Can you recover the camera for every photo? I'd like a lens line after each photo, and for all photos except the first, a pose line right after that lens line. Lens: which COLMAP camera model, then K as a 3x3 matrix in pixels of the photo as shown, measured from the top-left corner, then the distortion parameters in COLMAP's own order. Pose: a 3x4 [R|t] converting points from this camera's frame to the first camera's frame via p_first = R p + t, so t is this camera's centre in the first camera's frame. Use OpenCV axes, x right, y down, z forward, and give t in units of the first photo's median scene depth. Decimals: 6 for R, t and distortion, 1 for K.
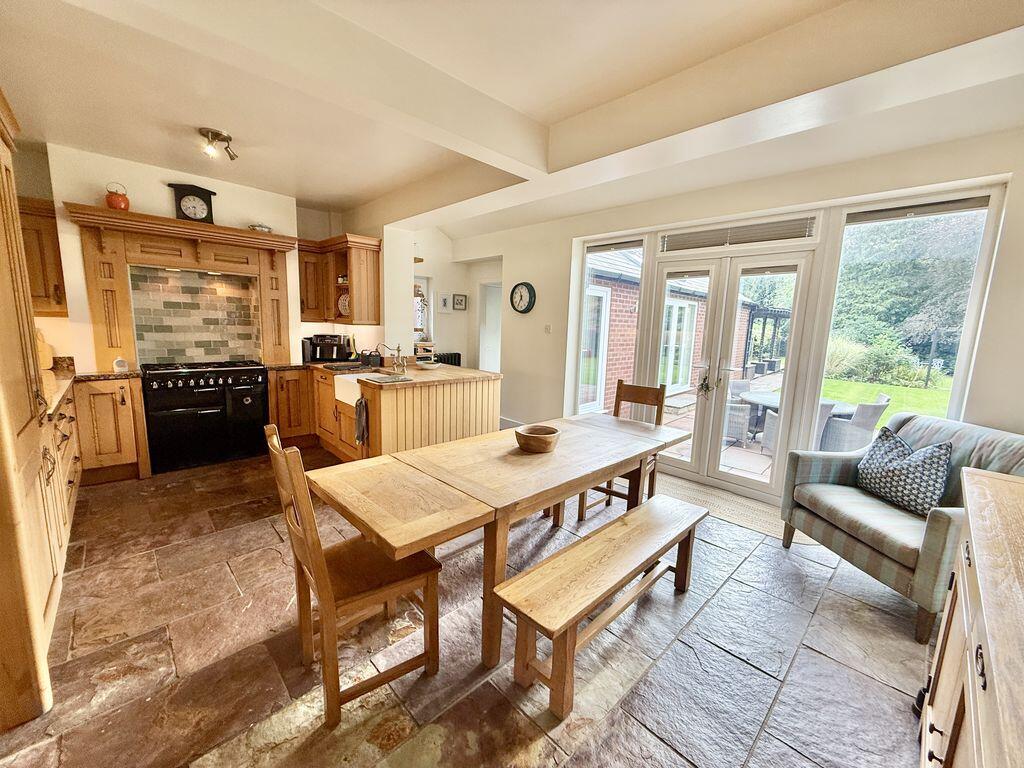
lens RADIAL K [[408.1, 0, 511.0], [0, 408.1, 382.0], [0, 0, 1]] dist [0.000423, 0.000312]
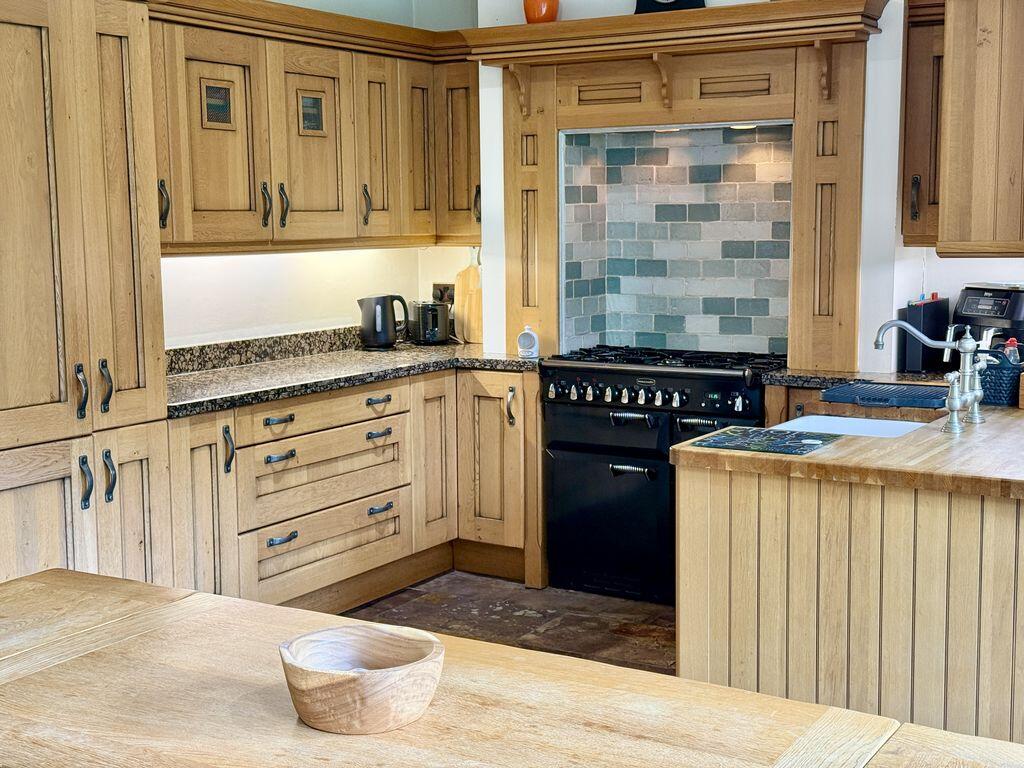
lens RADIAL K [[1416.0, 0, 512.0], [0, 1416.0, 384.0], [0, 0, 1]] dist [0.194968, -0.461947]
pose [[0.260165, 0.084113, -0.961894, 0.580814], [-0.123711, 0.990892, 0.053189, -0.071123], [0.957606, 0.105159, 0.268201, 0.474300]]
